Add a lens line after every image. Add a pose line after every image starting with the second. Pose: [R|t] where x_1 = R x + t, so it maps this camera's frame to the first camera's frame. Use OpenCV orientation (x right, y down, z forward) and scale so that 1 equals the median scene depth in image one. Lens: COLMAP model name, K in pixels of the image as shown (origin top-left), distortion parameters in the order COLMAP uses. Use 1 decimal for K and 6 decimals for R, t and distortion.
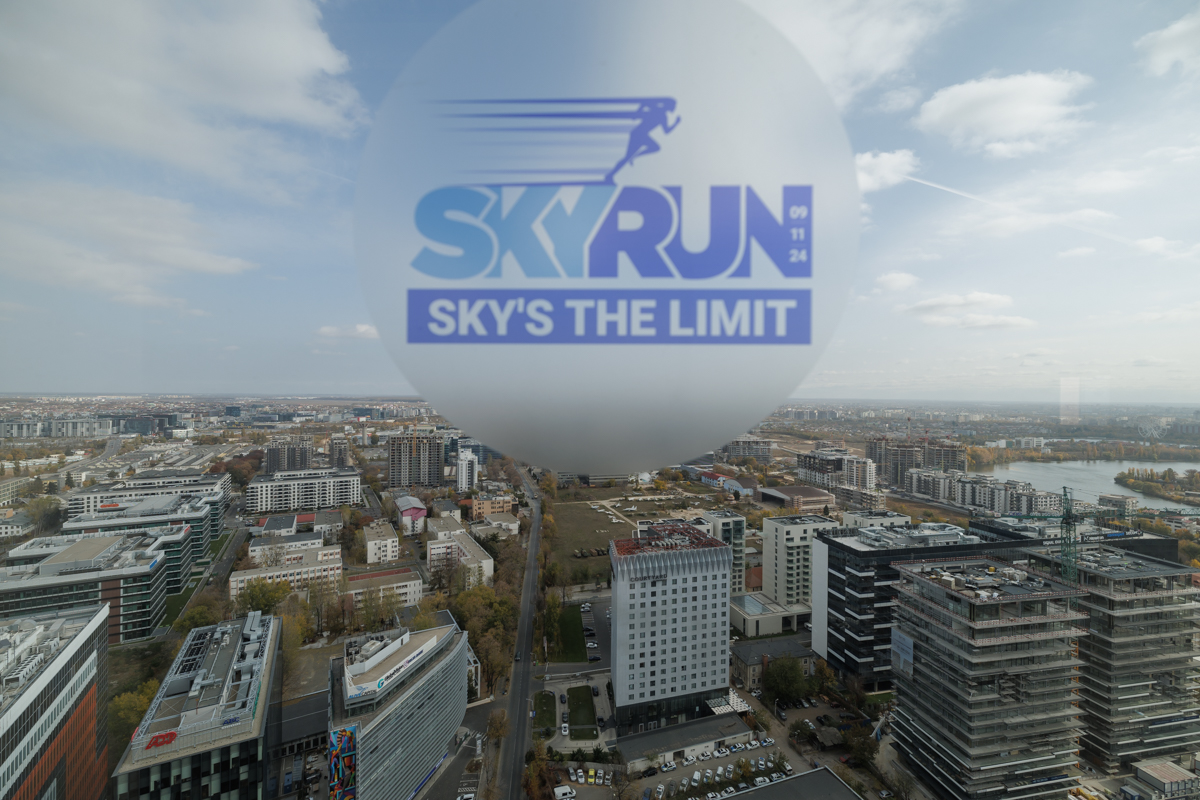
lens RADIAL K [[500.2, 0, 600.0], [0, 500.2, 400.0], [0, 0, 1]] dist [-0.000008, -0.000109]
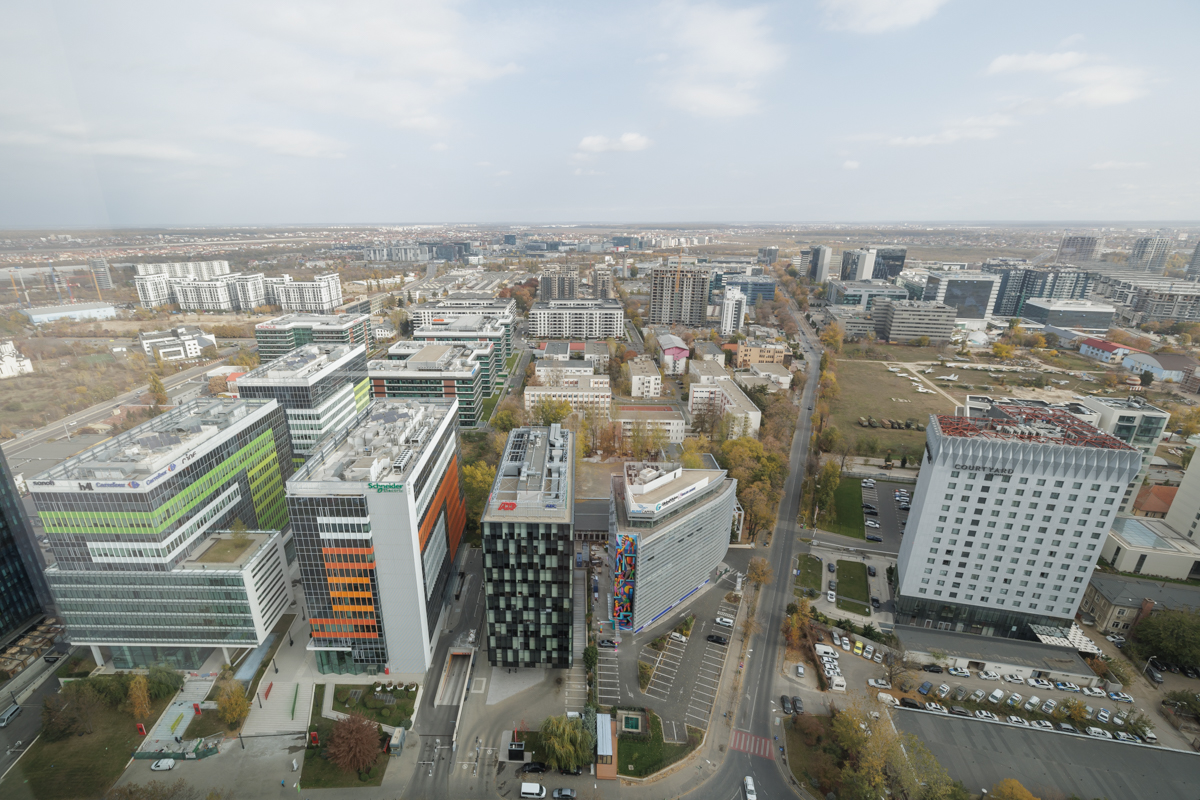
lens RADIAL K [[541.7, 0, 546.2], [0, 541.7, 428.6], [0, 0, 1]] dist [-0.000231, 0.000425]
pose [[0.852739, 0.176665, -0.491555, -0.068226], [0.005173, 0.938165, 0.346150, 0.002567], [0.522312, -0.297718, 0.799096, -0.005006]]
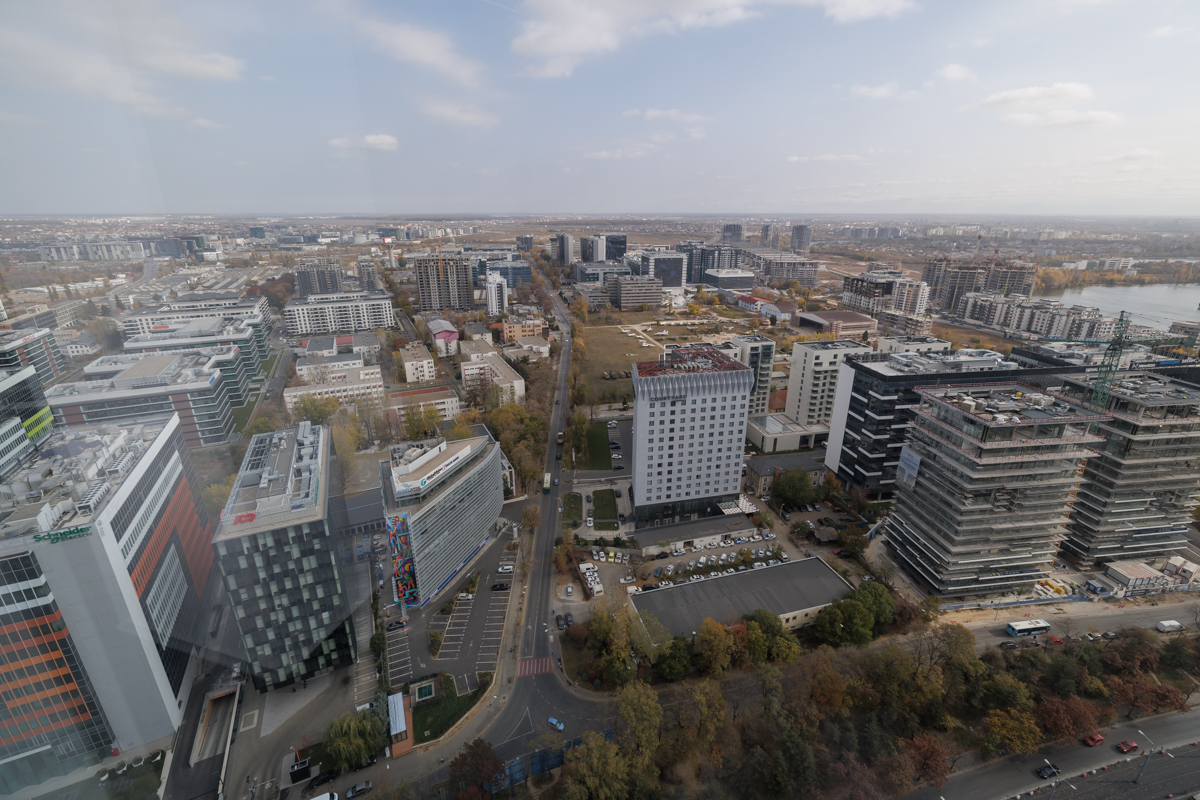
lens RADIAL K [[511.8, 0, 609.5], [0, 511.8, 398.4], [0, 0, 1]] dist [-0.001365, 0.000531]
pose [[0.998057, 0.013269, -0.060876, 0.034635], [0.007754, 0.943009, 0.332678, 0.003049], [0.061821, -0.332504, 0.941073, -0.002637]]
